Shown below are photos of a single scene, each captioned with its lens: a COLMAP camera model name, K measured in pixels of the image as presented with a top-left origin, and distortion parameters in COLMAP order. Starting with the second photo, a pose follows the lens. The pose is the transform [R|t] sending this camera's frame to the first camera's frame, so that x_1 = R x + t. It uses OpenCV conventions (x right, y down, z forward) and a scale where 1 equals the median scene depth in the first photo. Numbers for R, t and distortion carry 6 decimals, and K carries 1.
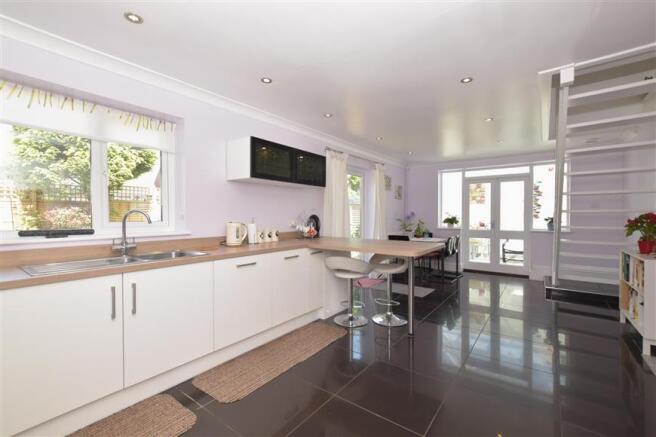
lens RADIAL K [[287.3, 0, 331.6], [0, 287.3, 220.1], [0, 0, 1]] dist [0.000331, -0.000139]
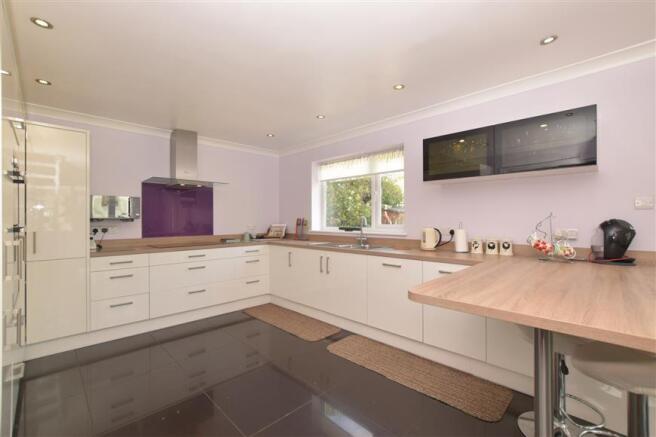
lens RADIAL K [[287.3, 0, 332.0], [0, 287.3, 218.6], [0, 0, 1]] dist [0.000331, -0.000139]
pose [[-0.138413, 0.003371, -0.990369, 0.871396], [-0.010318, 0.999935, 0.004846, -0.027885], [0.990321, 0.010889, -0.138369, 0.976413]]
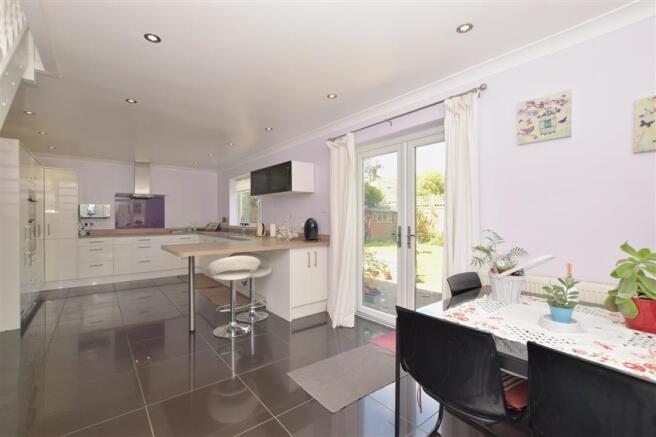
lens RADIAL K [[287.3, 0, 327.6], [0, 287.3, 217.1], [0, 0, 1]] dist [0.000331, -0.000139]
pose [[-0.244659, 0.002440, -0.969606, 1.480688], [-0.010403, 0.999933, 0.005141, -0.043344], [0.969553, 0.011344, -0.244617, 2.176496]]
